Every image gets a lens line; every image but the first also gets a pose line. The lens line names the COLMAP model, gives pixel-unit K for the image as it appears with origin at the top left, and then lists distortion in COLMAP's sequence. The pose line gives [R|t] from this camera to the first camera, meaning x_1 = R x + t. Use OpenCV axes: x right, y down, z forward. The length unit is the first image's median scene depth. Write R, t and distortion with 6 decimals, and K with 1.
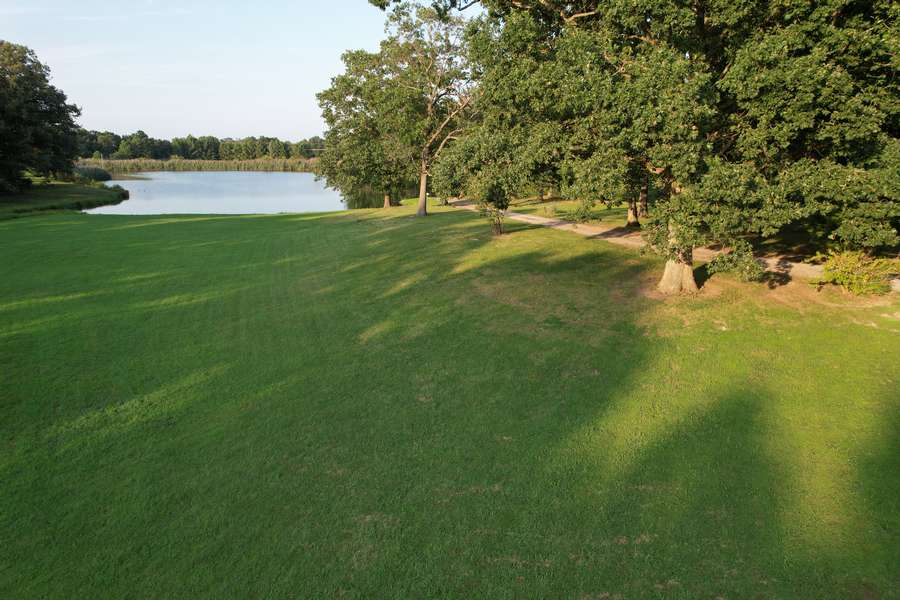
lens RADIAL K [[568.1, 0, 447.8], [0, 568.1, 303.5], [0, 0, 1]] dist [-0.039930, 0.045143]
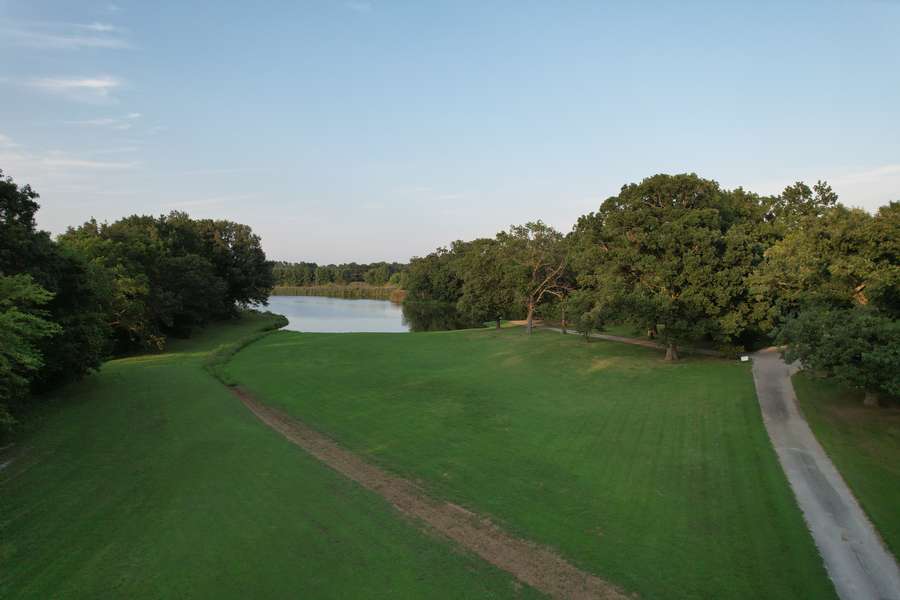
lens RADIAL K [[568.1, 0, 450.7], [0, 568.1, 295.4], [0, 0, 1]] dist [-0.039930, 0.045143]
pose [[0.999834, 0.016335, -0.008024, -0.285695], [-0.017712, 0.974698, -0.222824, 0.129010], [0.004181, 0.222929, 0.974826, -0.764781]]
